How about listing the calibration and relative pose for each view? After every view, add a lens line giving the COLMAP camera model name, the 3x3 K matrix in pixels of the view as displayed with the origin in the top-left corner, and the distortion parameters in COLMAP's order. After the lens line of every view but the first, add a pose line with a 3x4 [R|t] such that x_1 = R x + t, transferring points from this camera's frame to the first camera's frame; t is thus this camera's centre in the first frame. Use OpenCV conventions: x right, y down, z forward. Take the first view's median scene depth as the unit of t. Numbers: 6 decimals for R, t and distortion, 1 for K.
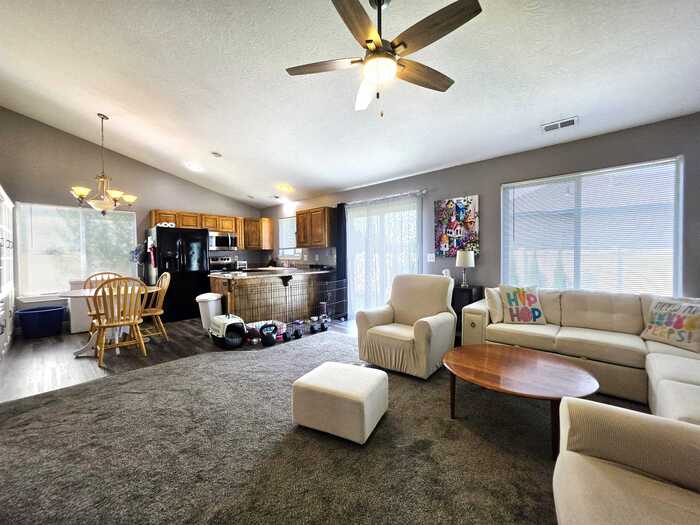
lens RADIAL K [[282.1, 0, 351.9], [0, 282.1, 261.5], [0, 0, 1]] dist [-0.001810, 0.000408]
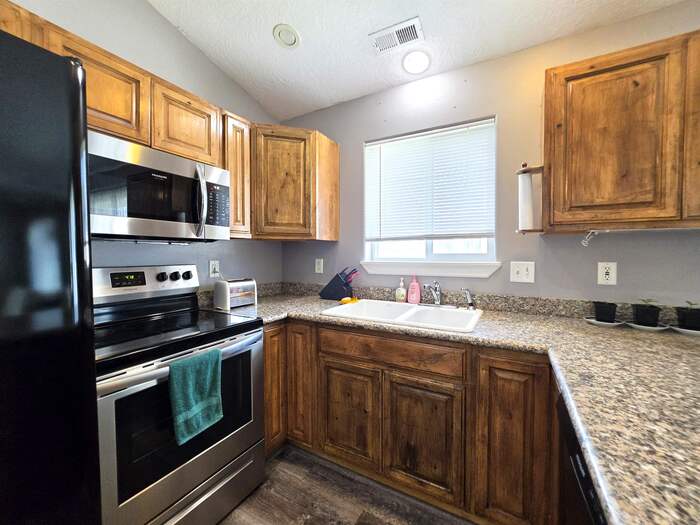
lens RADIAL K [[287.7, 0, 352.1], [0, 287.7, 260.3], [0, 0, 1]] dist [-0.001597, 0.000480]
pose [[0.975837, 0.002037, 0.218491, -0.373772], [-0.002131, 0.999998, 0.000194, -0.023866], [-0.218491, -0.000655, 0.975839, 0.761112]]
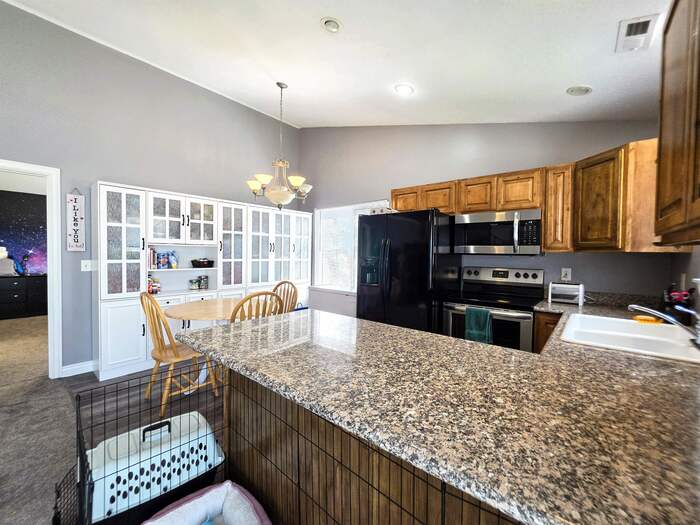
lens RADIAL K [[287.7, 0, 352.1], [0, 287.7, 260.3], [0, 0, 1]] dist [-0.001597, 0.000480]
pose [[0.036871, 0.033121, -0.998771, -0.032431], [-0.040232, 0.998690, 0.031633, -0.035864], [0.998510, 0.039016, 0.038155, 0.767645]]
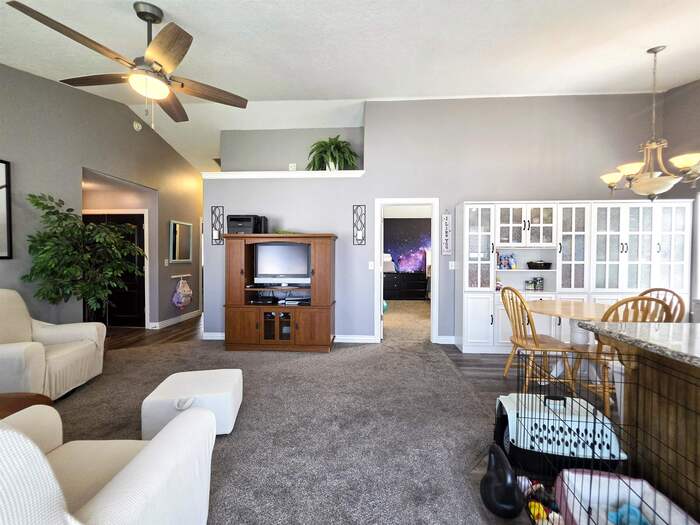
lens RADIAL K [[287.7, 0, 352.1], [0, 287.7, 260.3], [0, 0, 1]] dist [-0.001597, 0.000480]
pose [[-0.780864, 0.015829, -0.624501, 0.060177], [-0.011613, 0.999138, 0.039844, -0.028797], [0.624594, 0.038365, -0.780007, 0.710486]]
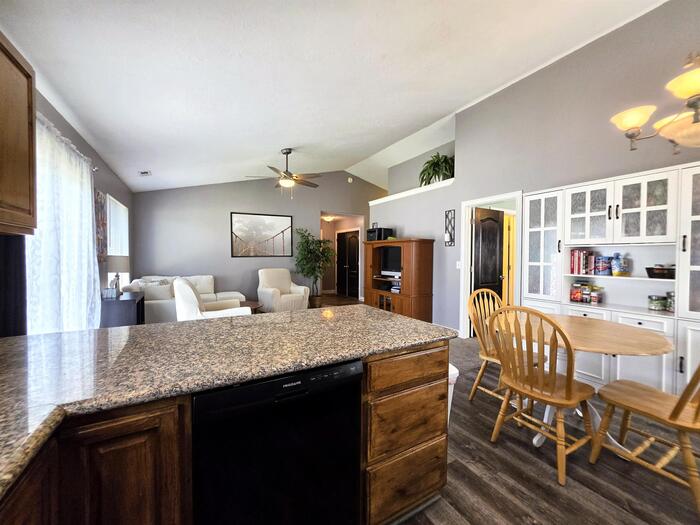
lens RADIAL K [[282.1, 0, 351.9], [0, 282.1, 261.5], [0, 0, 1]] dist [-0.001810, 0.000408]
pose [[-0.951755, -0.004973, 0.306818, -0.359976], [0.008836, 0.999010, 0.043602, -0.032241], [-0.306731, 0.044210, -0.950769, 0.971199]]
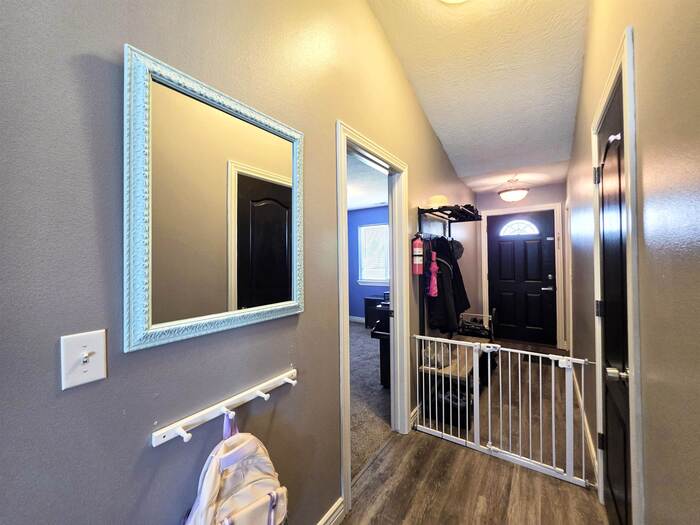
lens RADIAL K [[282.1, 0, 351.9], [0, 282.1, 261.5], [0, 0, 1]] dist [-0.001810, 0.000408]
pose [[-0.989887, 0.025803, -0.139492, -0.127883], [0.021531, 0.999254, 0.032054, -0.019435], [0.140215, 0.028727, -0.989704, -0.163616]]
